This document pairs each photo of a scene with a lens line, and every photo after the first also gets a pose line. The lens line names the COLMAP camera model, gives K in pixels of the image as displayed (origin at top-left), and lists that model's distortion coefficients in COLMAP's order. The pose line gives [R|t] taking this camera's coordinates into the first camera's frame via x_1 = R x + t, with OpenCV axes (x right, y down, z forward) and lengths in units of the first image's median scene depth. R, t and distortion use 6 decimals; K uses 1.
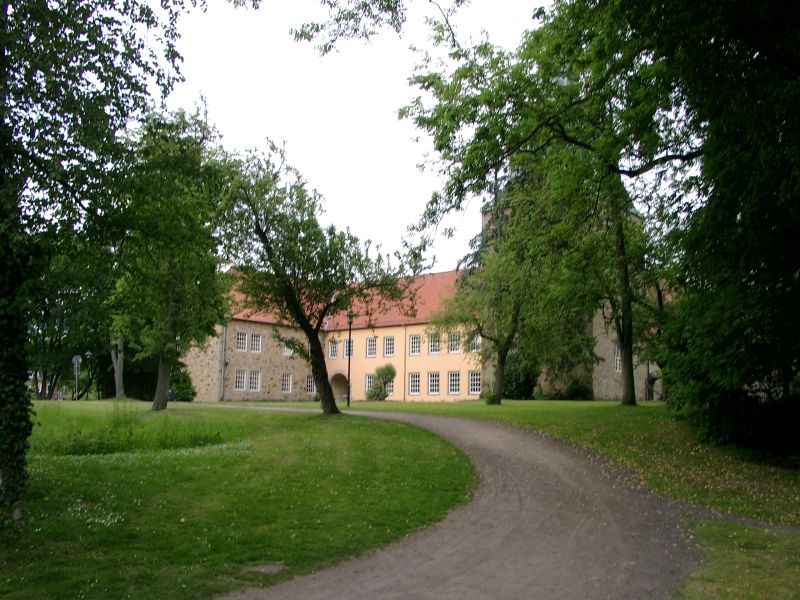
lens RADIAL K [[808.5, 0, 402.4], [0, 808.5, 300.2], [0, 0, 1]] dist [-0.124997, 0.000000]
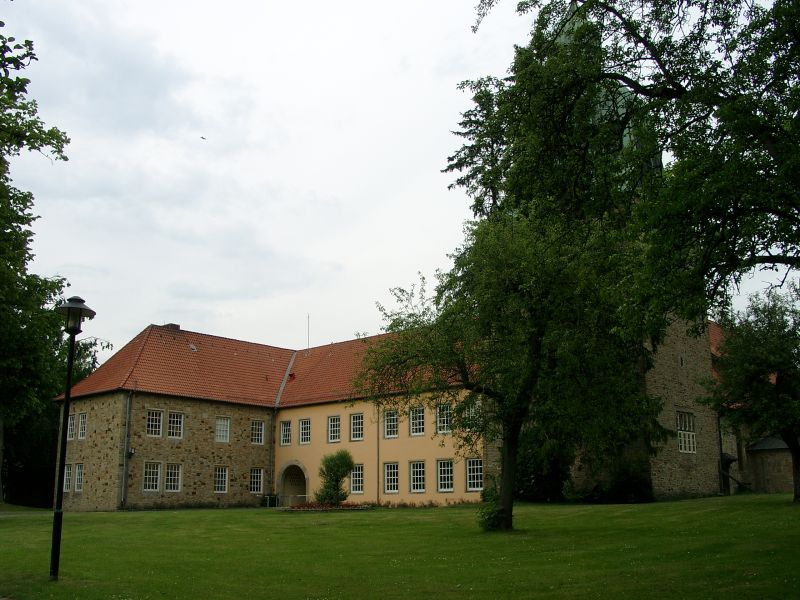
lens RADIAL K [[808.5, 0, 398.9], [0, 808.5, 296.7], [0, 0, 1]] dist [-0.124997, 0.000000]
pose [[0.999561, -0.027570, -0.010877, 0.034606], [0.026195, 0.993482, -0.110940, 0.023332], [0.013865, 0.110606, 0.993768, 0.278657]]
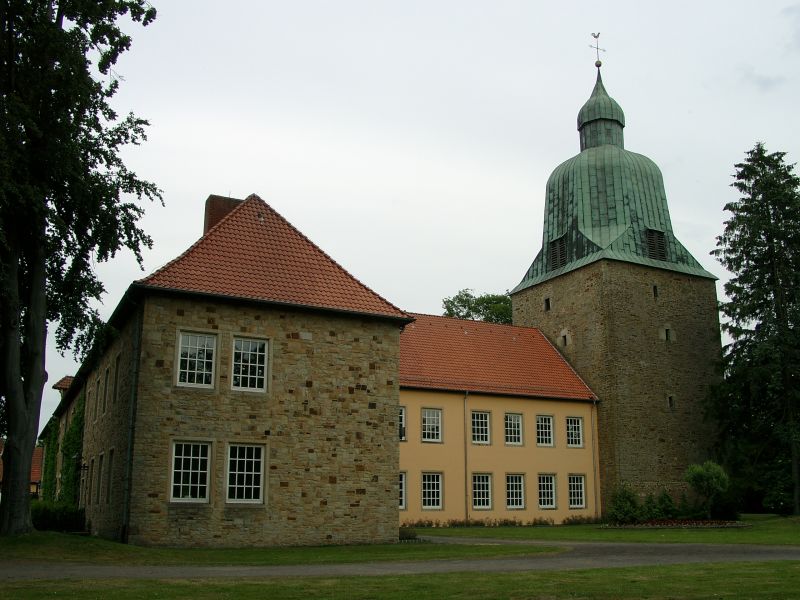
lens RADIAL K [[808.5, 0, 400.3], [0, 808.5, 301.3], [0, 0, 1]] dist [-0.124997, 0.000000]
pose [[0.369401, 0.222981, 0.902121, -0.597067], [-0.118778, 0.974152, -0.192148, 0.089128], [-0.921648, -0.036172, 0.386337, 0.845587]]
